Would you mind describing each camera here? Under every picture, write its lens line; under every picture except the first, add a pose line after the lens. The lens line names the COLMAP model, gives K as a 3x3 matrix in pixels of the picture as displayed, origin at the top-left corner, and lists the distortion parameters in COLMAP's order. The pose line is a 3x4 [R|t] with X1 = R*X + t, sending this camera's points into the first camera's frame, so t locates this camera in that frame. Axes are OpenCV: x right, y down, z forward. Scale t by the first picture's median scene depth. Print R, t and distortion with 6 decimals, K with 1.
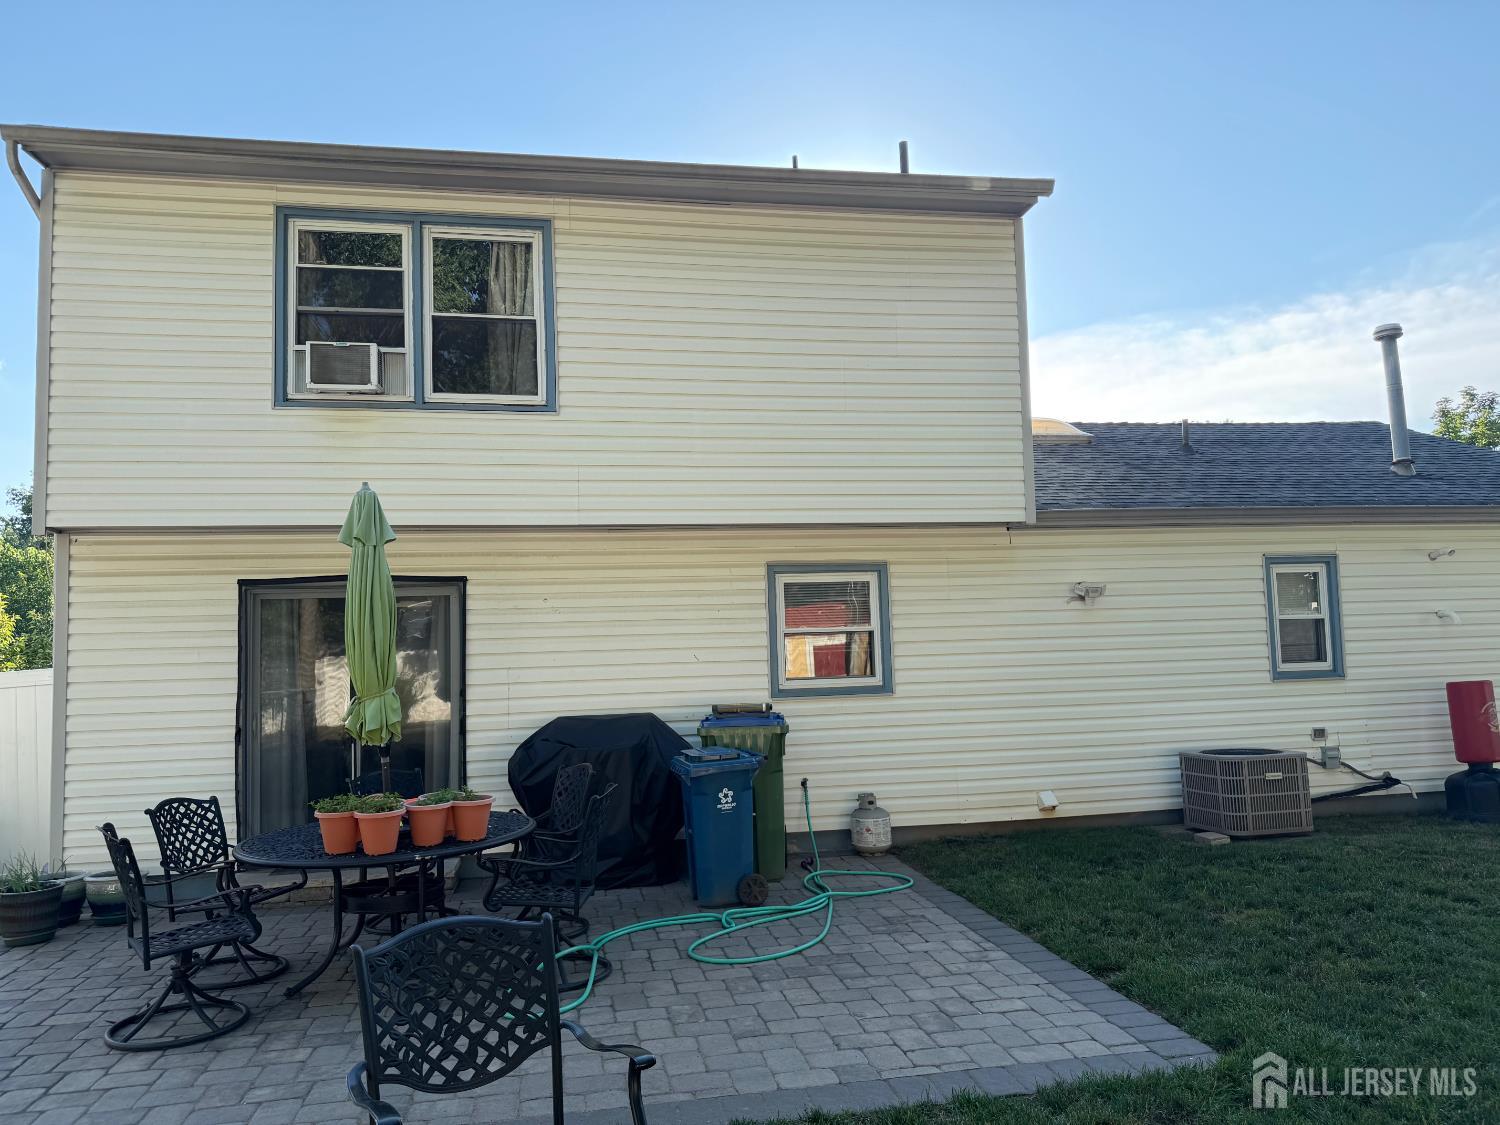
lens RADIAL K [[1064.5, 0, 741.9], [0, 1064.5, 558.4], [0, 0, 1]] dist [0.037184, -0.045119]
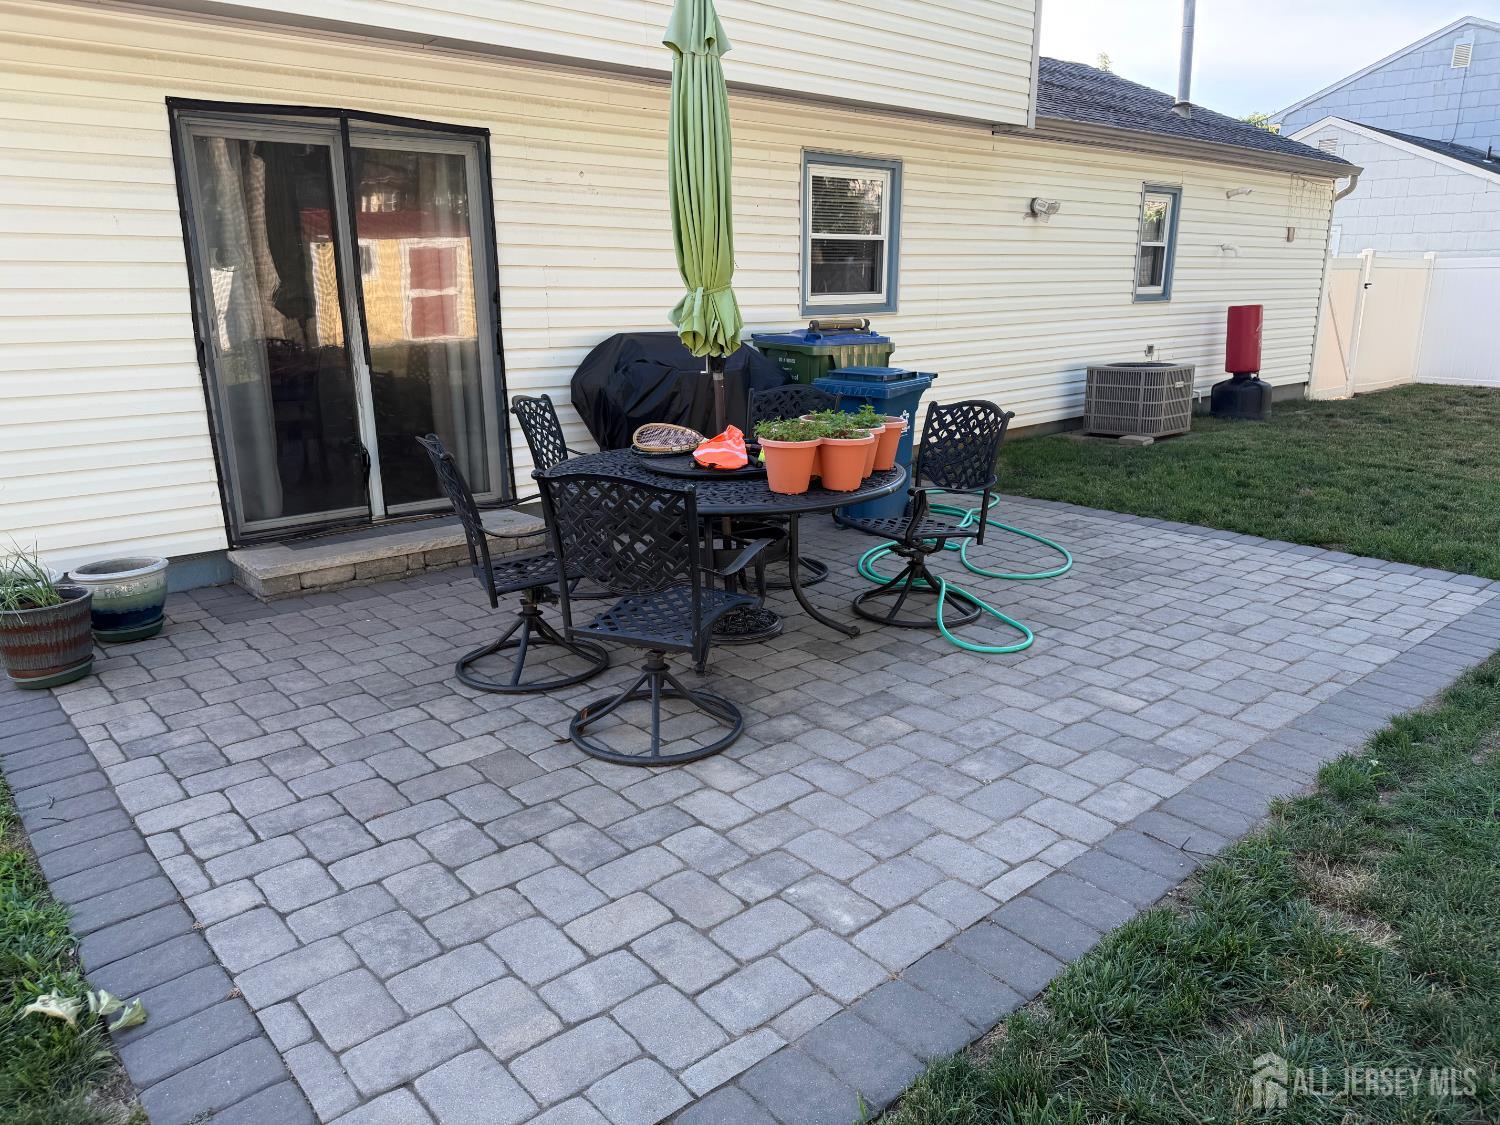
lens RADIAL K [[1064.5, 0, 783.5], [0, 1064.5, 586.1], [0, 0, 1]] dist [0.037184, -0.045119]
pose [[0.852956, -0.116897, 0.508725, -0.504538], [-0.071394, 0.939316, 0.335543, 0.051044], [-0.517077, -0.322523, 0.792849, 0.238908]]
